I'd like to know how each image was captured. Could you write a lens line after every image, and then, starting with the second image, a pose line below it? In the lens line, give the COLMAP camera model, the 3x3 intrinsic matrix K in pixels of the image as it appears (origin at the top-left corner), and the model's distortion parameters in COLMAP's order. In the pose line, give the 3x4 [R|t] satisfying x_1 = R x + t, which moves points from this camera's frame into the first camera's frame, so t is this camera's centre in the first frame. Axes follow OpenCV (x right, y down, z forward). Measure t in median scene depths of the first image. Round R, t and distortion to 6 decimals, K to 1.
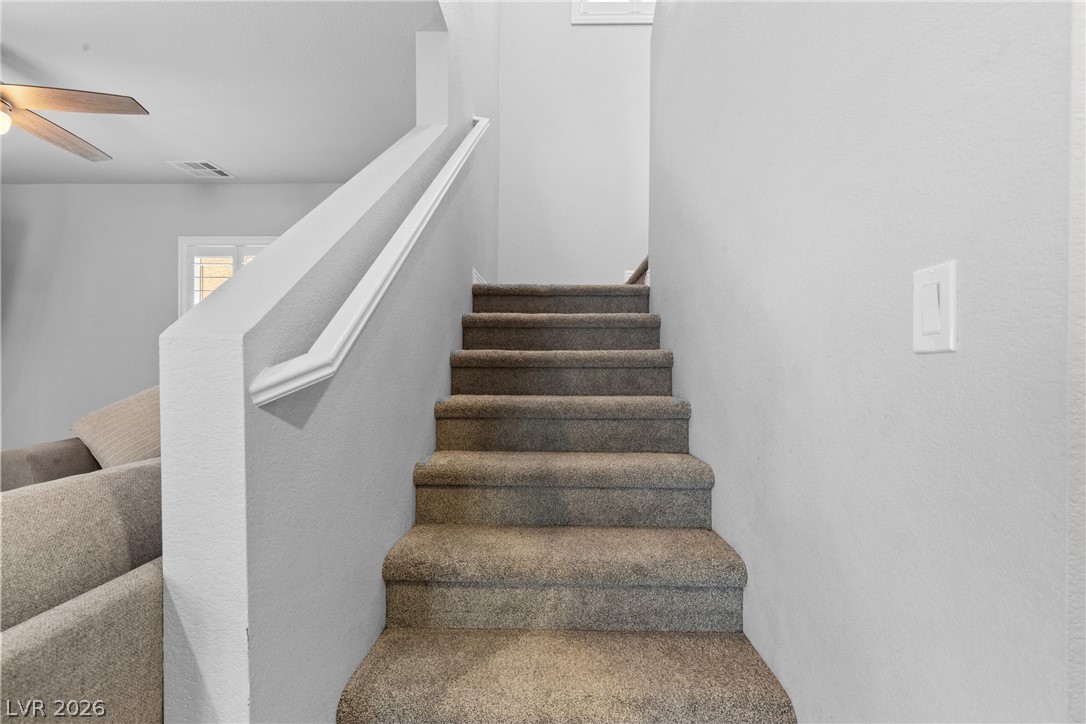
lens RADIAL K [[486.9, 0, 561.9], [0, 486.9, 361.3], [0, 0, 1]] dist [0.005226, -0.002020]
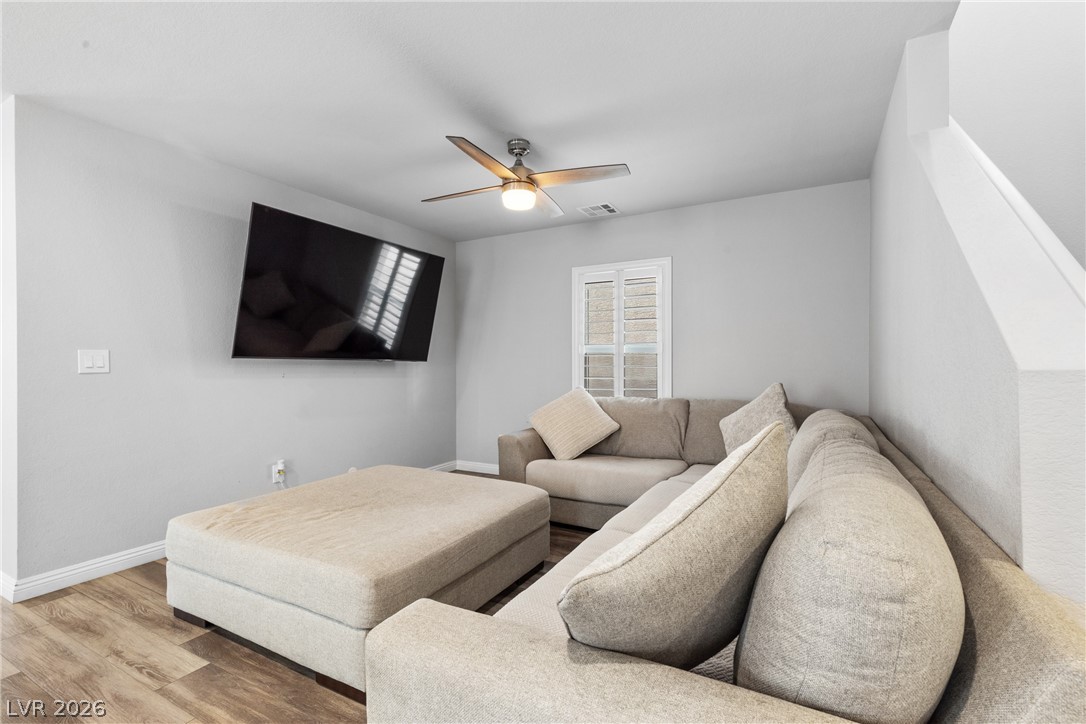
lens RADIAL K [[486.9, 0, 563.6], [0, 486.9, 360.9], [0, 0, 1]] dist [0.005226, -0.002020]
pose [[0.884766, -0.003701, -0.466020, -0.261619], [0.000719, 0.999978, -0.006576, -0.013882], [0.466034, 0.005483, 0.884750, -0.103322]]
